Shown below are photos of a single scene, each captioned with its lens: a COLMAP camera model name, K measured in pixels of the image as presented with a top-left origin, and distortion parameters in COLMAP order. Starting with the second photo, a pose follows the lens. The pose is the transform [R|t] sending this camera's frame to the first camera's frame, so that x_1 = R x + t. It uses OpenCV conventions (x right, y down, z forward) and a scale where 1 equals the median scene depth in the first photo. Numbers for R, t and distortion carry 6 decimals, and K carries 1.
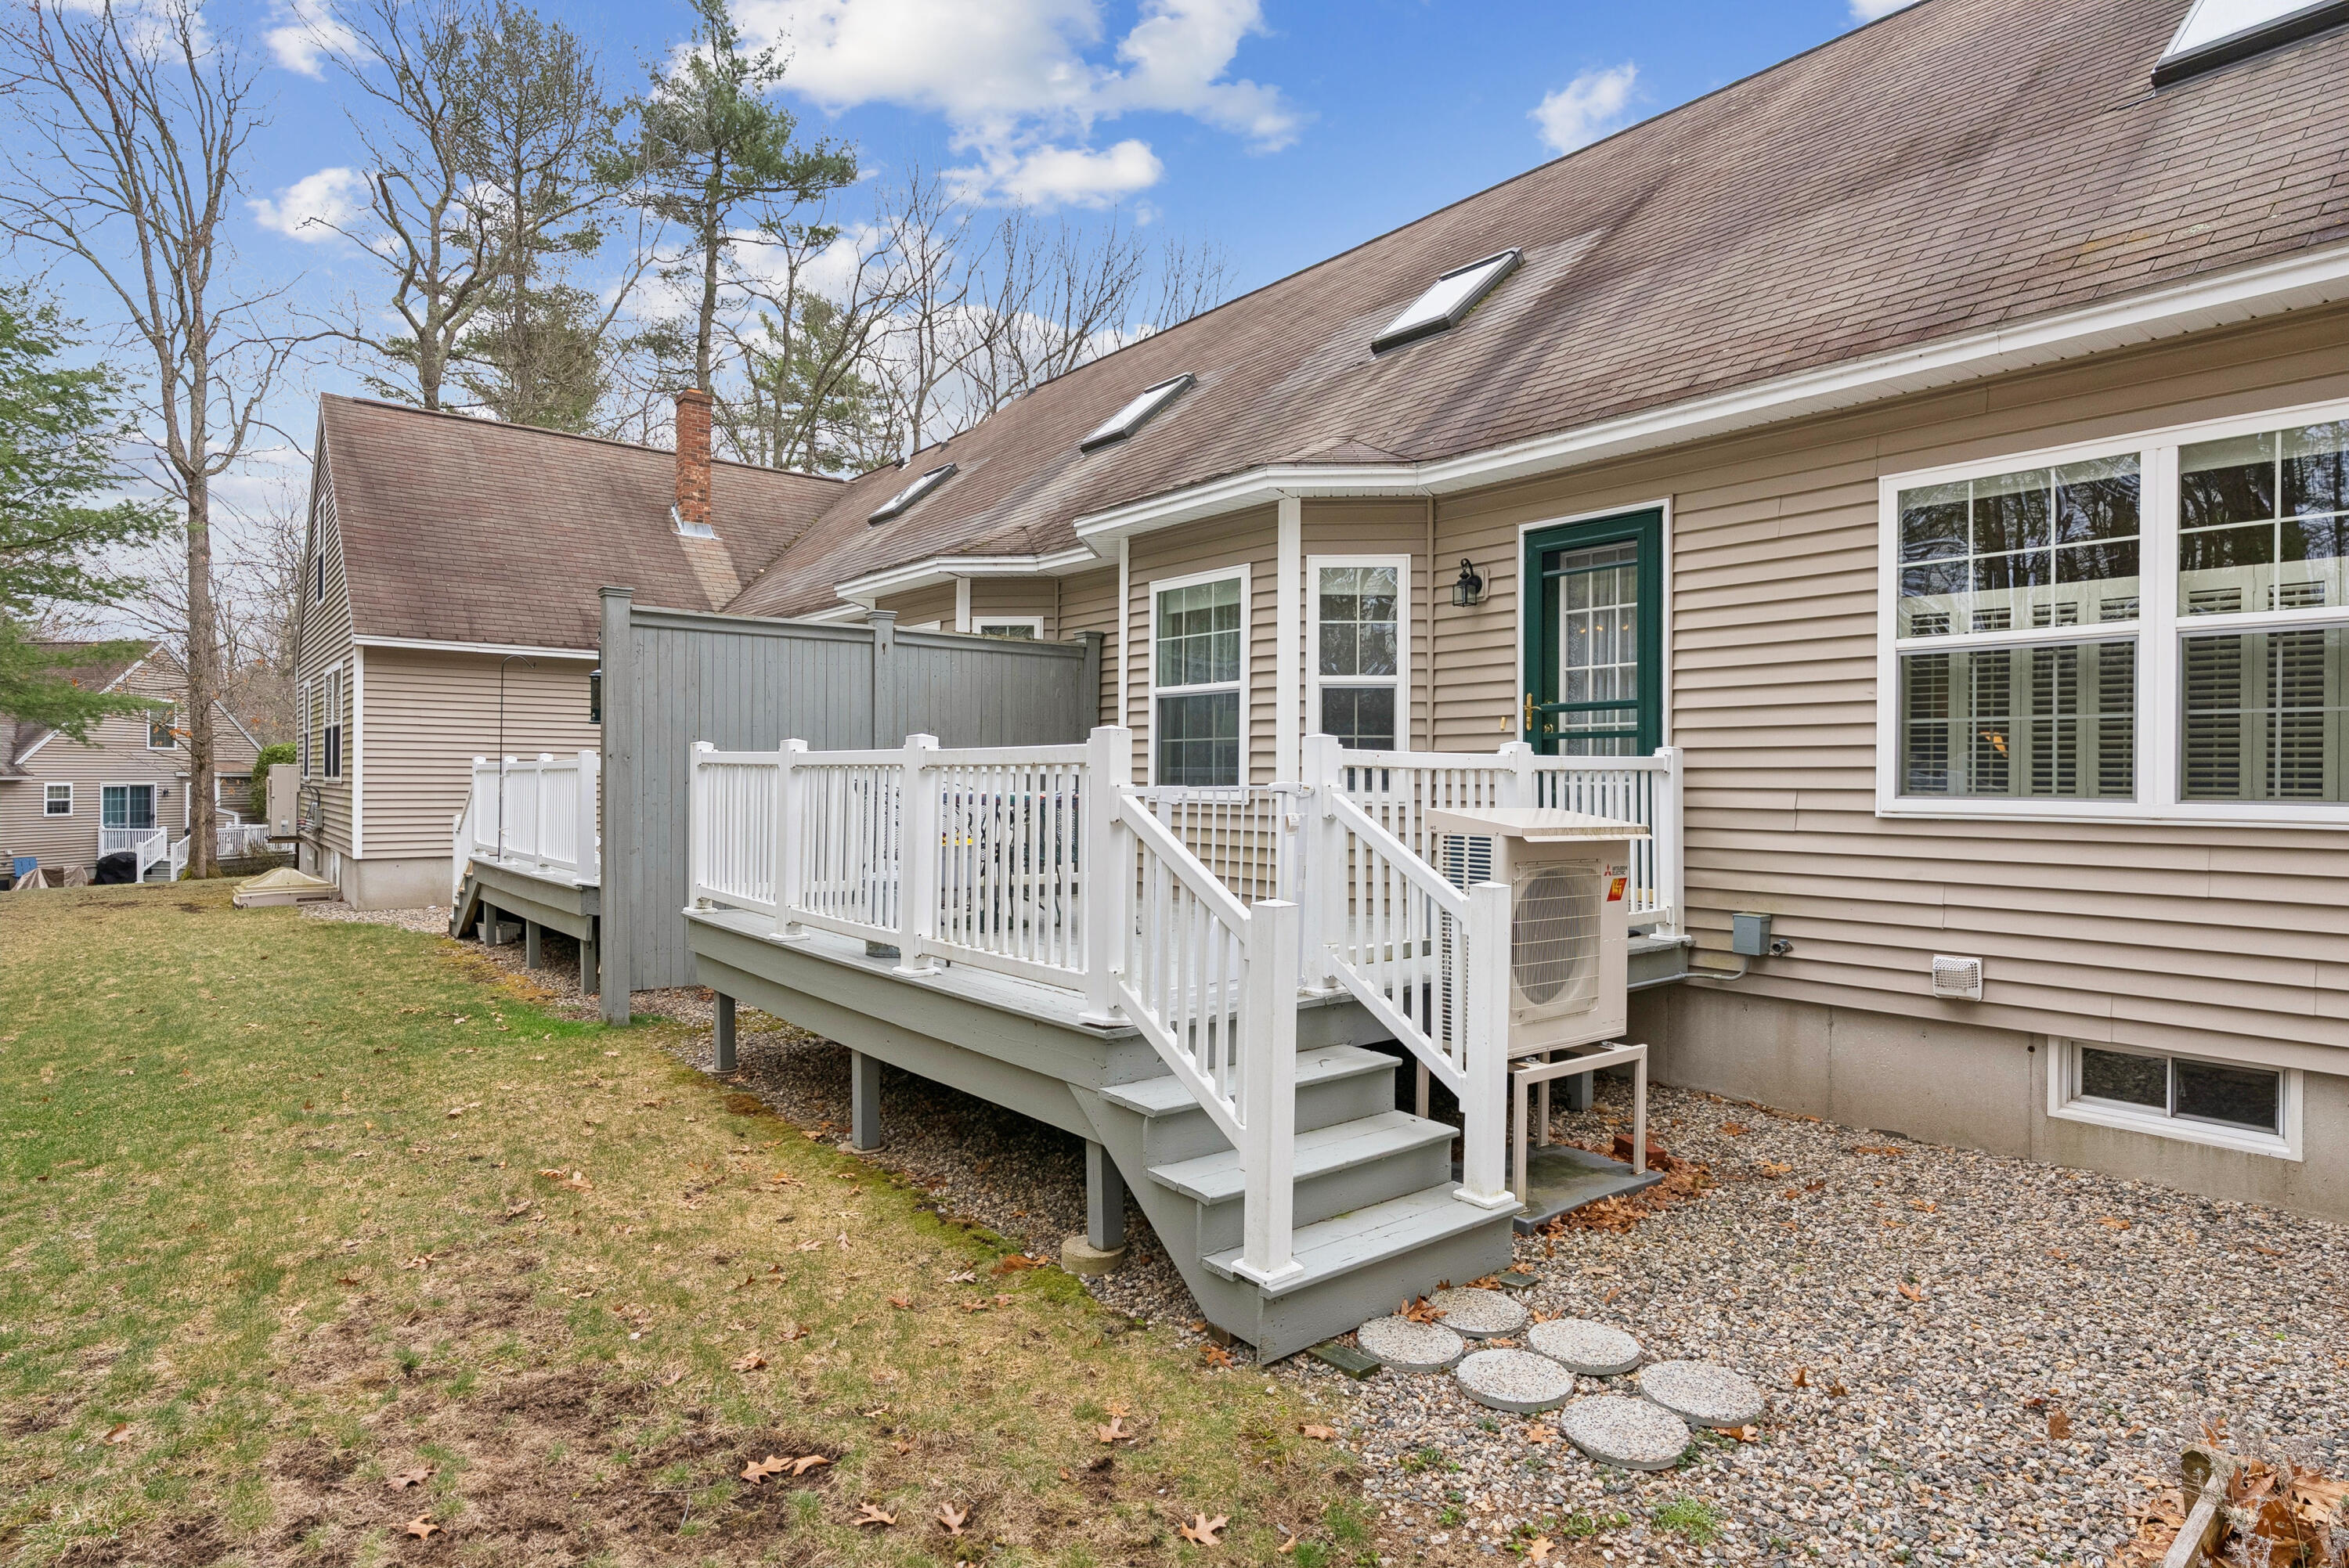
lens RADIAL K [[1262.8, 0, 1172.5], [0, 1262.8, 772.5], [0, 0, 1]] dist [-0.003839, 0.000746]
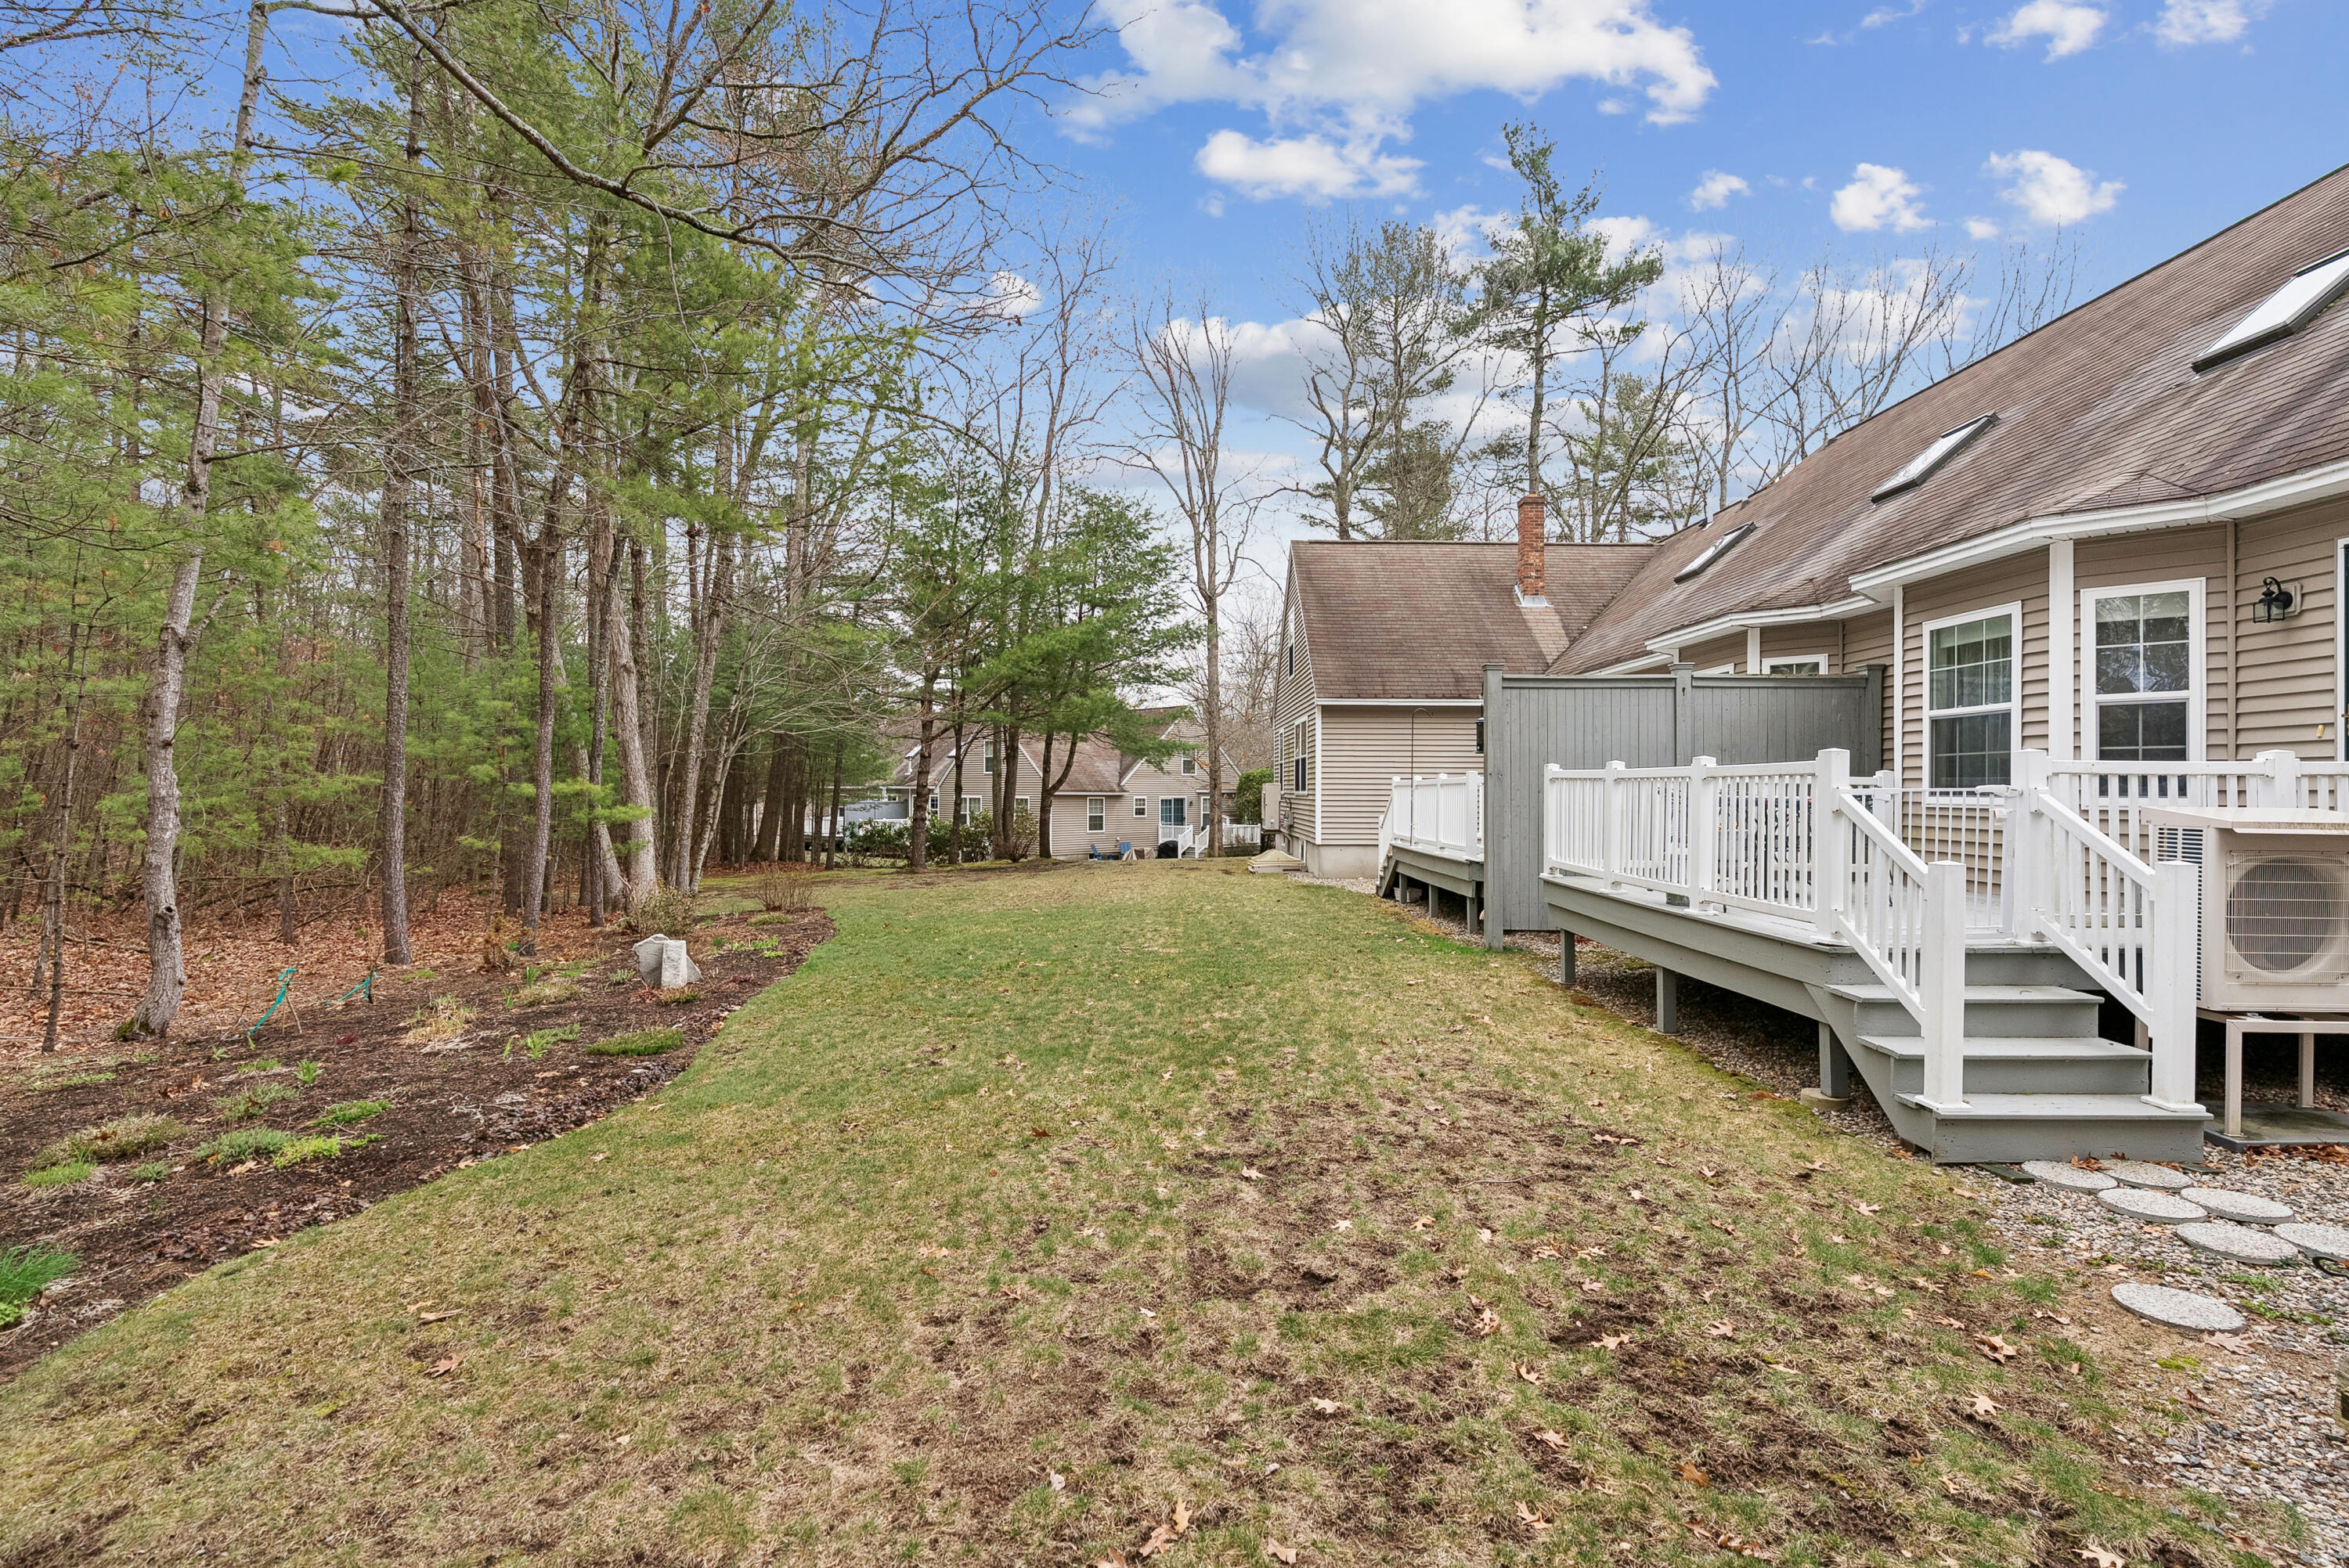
lens RADIAL K [[1082.7, 0, 1161.4], [0, 1082.7, 786.5], [0, 0, 1]] dist [-0.014195, 0.006472]
pose [[0.774184, -0.006026, -0.632932, 0.068031], [0.004387, 0.999982, -0.004155, 0.004974], [0.632945, 0.000440, 0.774196, -0.240381]]
